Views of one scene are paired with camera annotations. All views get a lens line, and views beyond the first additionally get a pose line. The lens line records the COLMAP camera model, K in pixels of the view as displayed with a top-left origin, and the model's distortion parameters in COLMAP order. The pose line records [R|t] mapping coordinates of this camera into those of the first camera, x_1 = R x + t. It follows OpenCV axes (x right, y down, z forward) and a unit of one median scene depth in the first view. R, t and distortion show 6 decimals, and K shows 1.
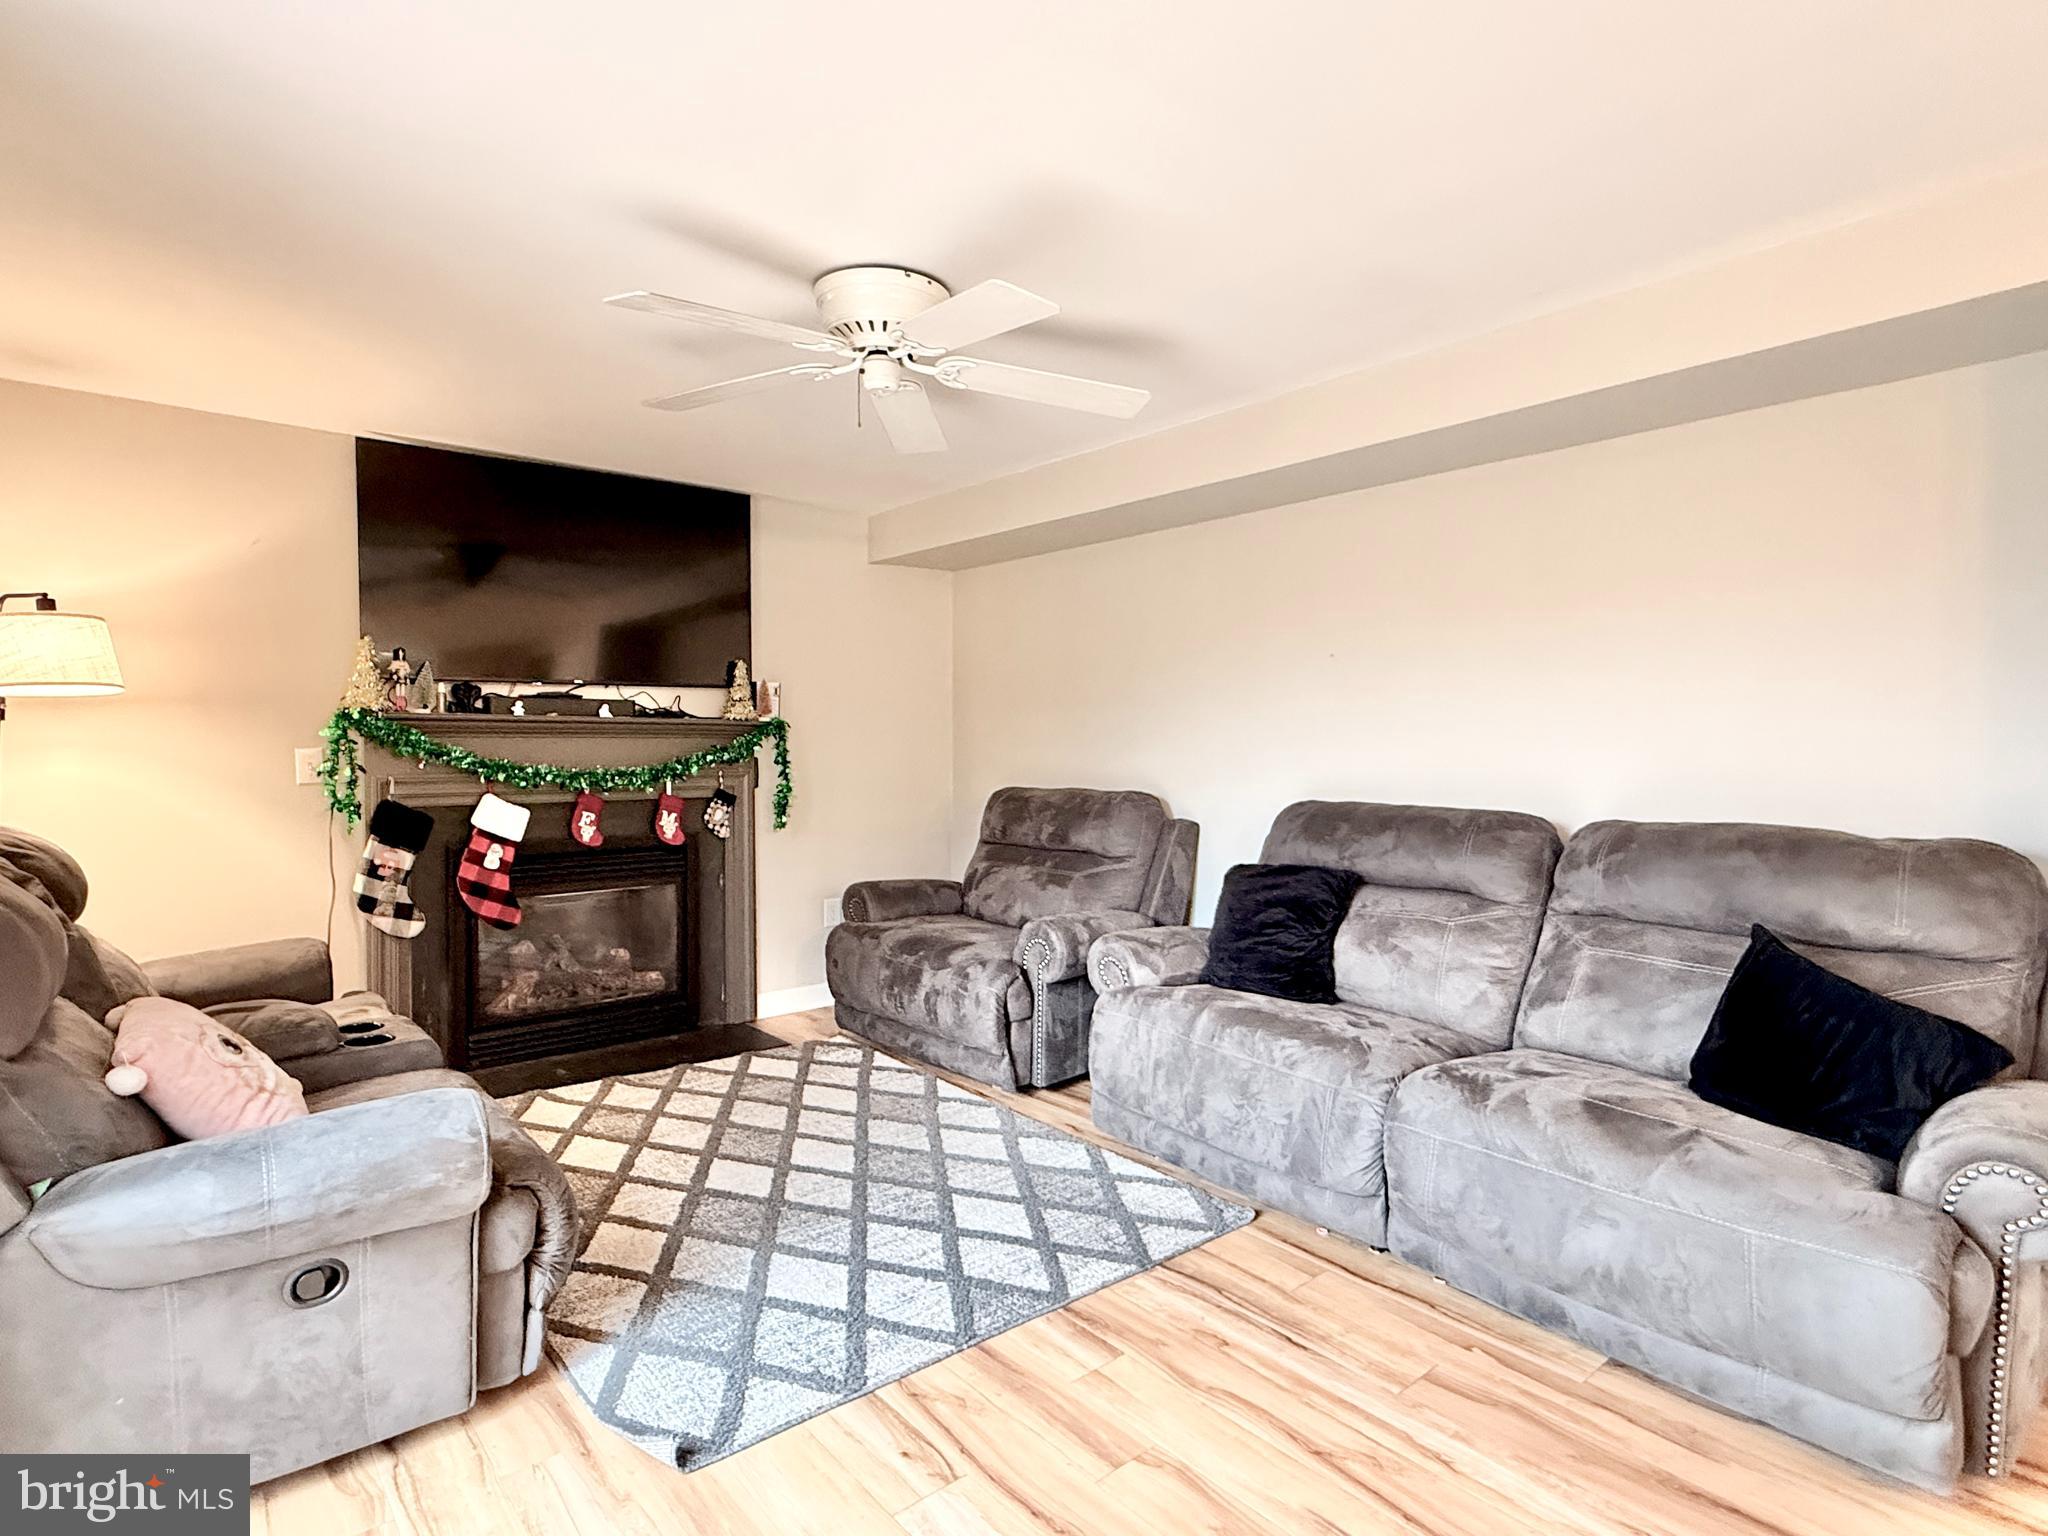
lens RADIAL K [[1065.8, 0, 1014.7], [0, 1065.8, 772.6], [0, 0, 1]] dist [0.011476, -0.002515]
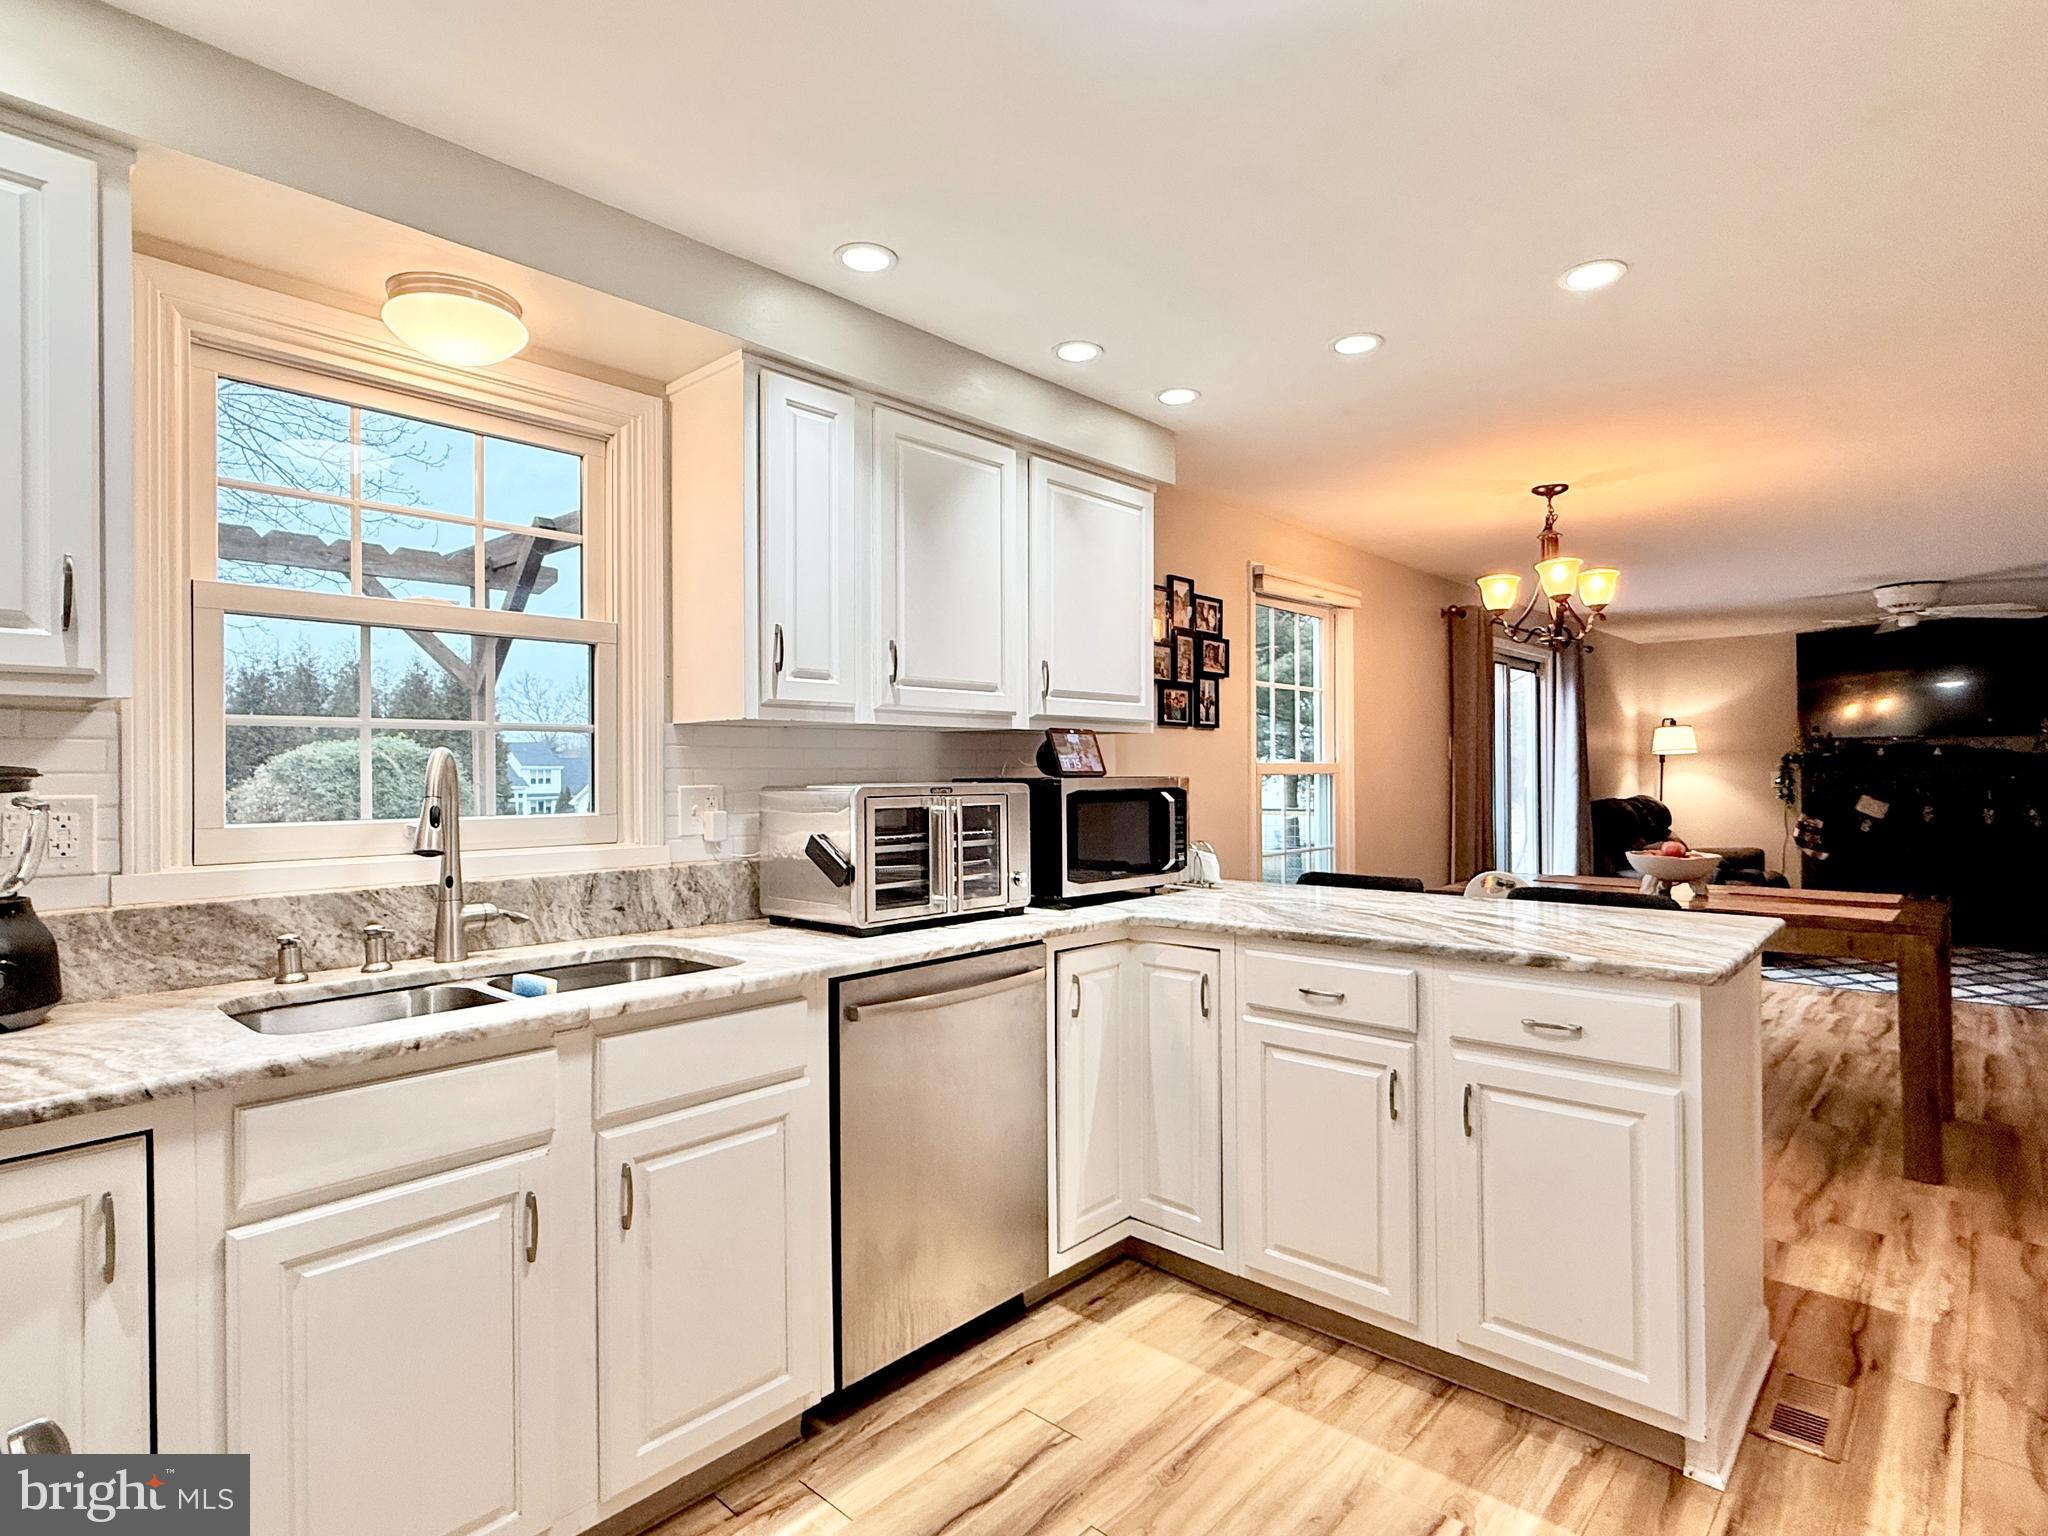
lens RADIAL K [[1065.8, 0, 1027.3], [0, 1065.8, 762.6], [0, 0, 1]] dist [0.011476, -0.002515]
pose [[0.156556, -0.007079, -0.987644, 1.654772], [-0.013595, 0.999864, -0.009322, 0.000427], [0.987576, 0.014887, 0.156438, -1.155307]]
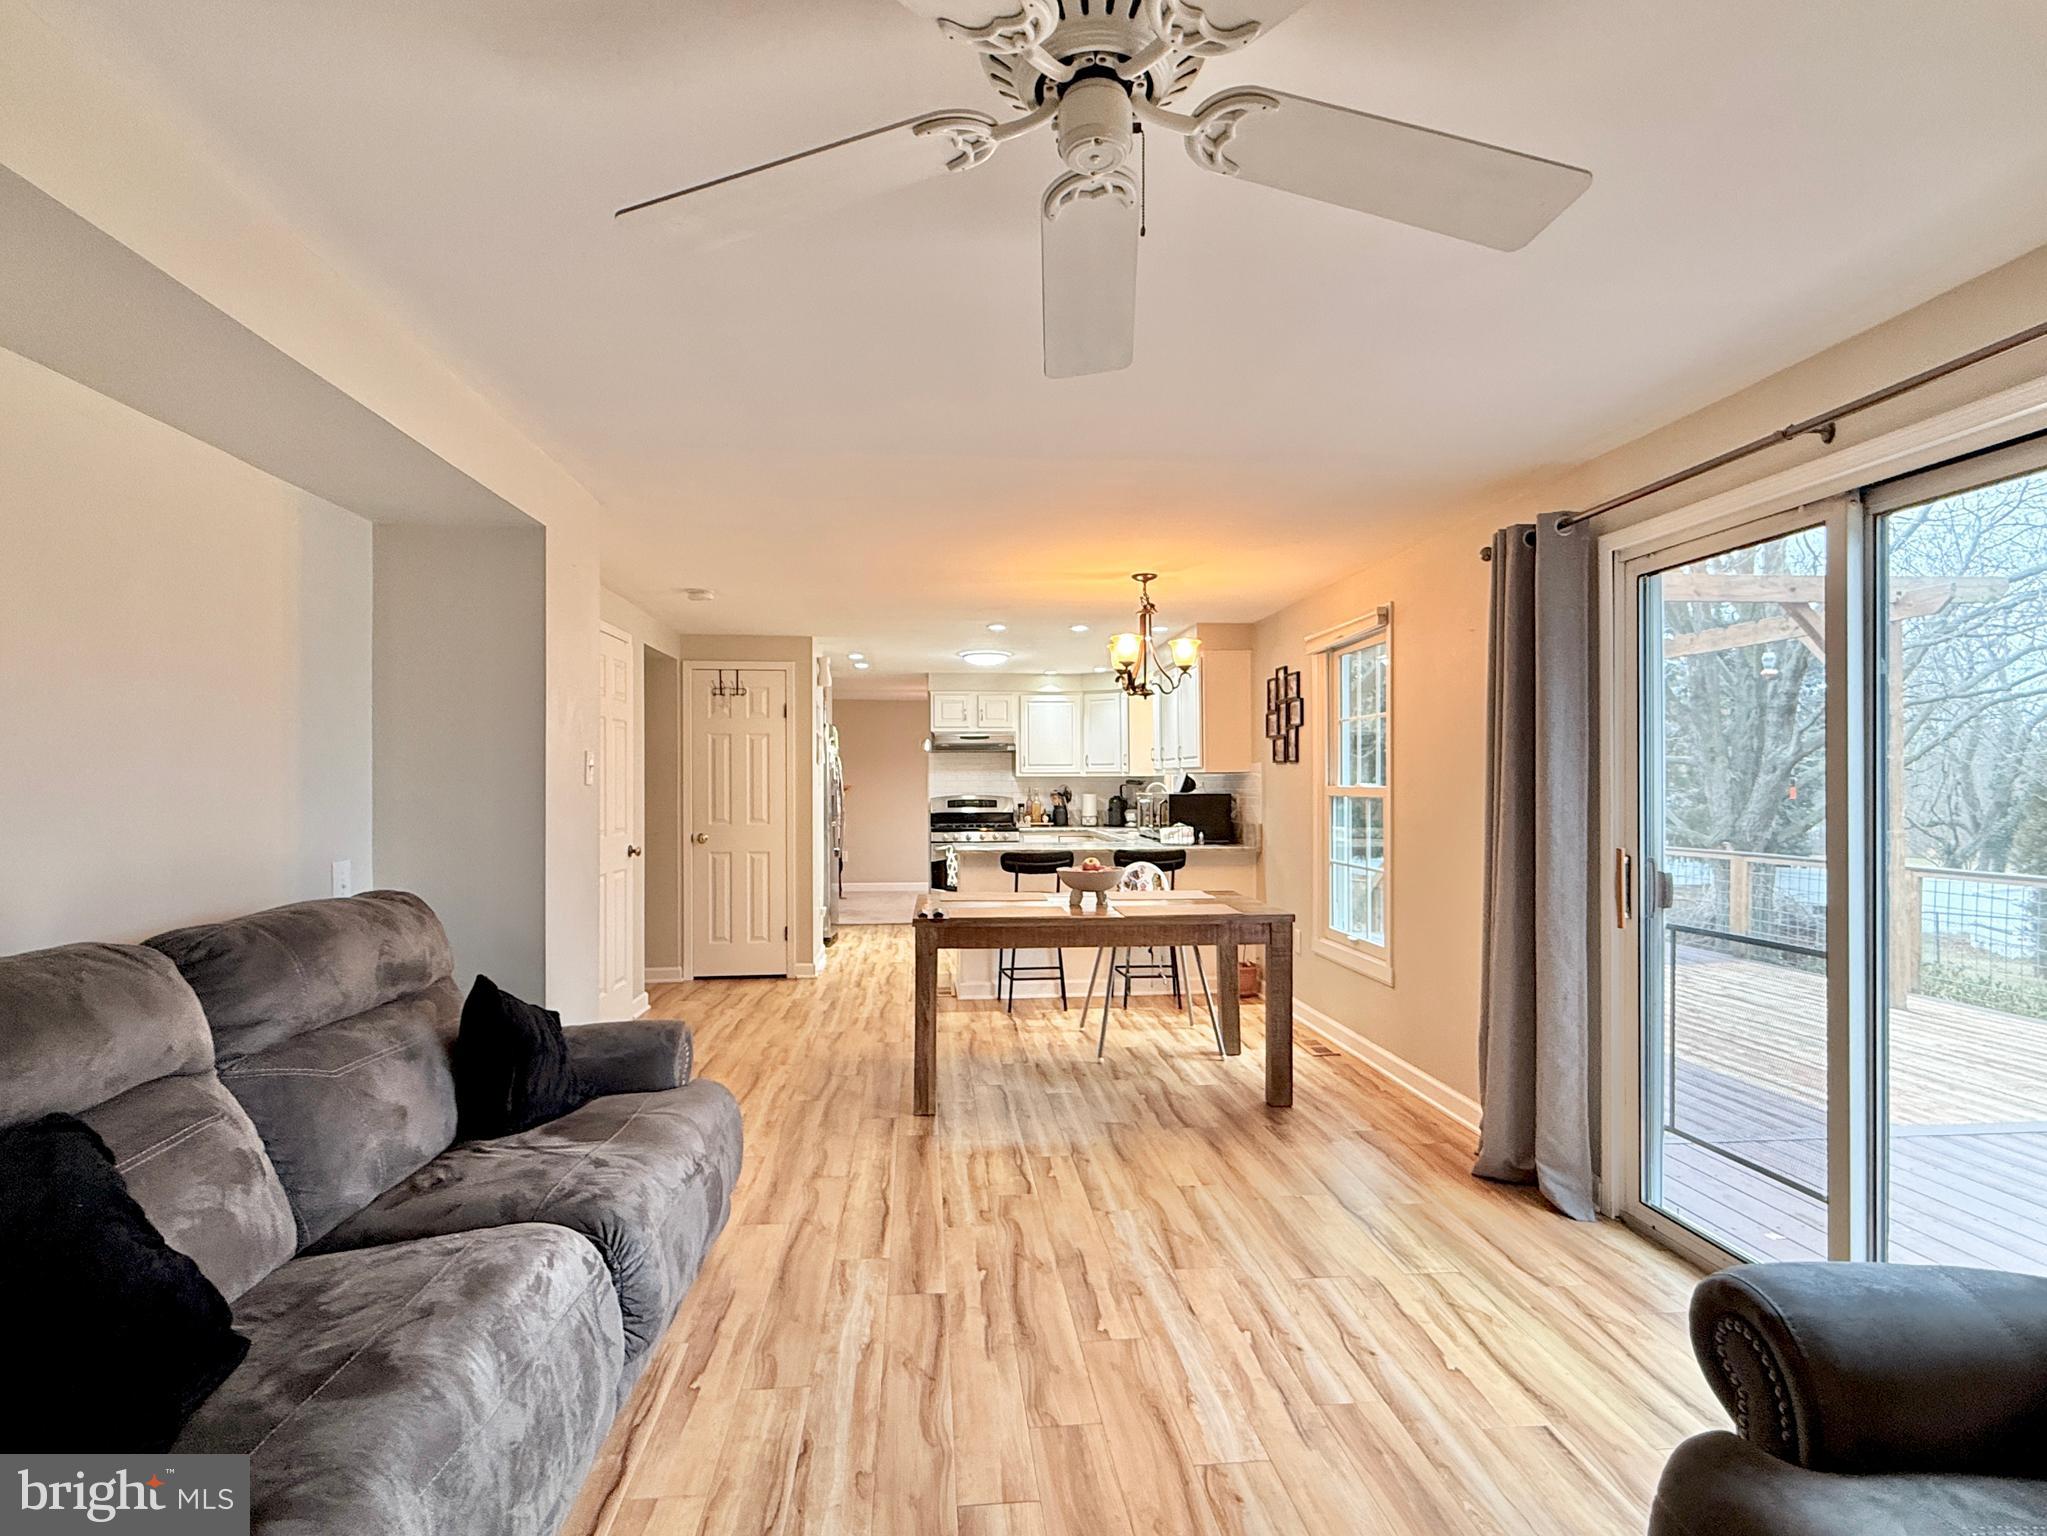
lens RADIAL K [[1065.3, 0, 1020.6], [0, 1065.3, 777.7], [0, 0, 1]] dist [0.011476, -0.002515]
pose [[-0.829734, 0.003878, 0.558146, -0.307522], [0.011013, 0.999895, 0.009424, -0.054273], [-0.558050, 0.013966, -0.829689, 1.182281]]
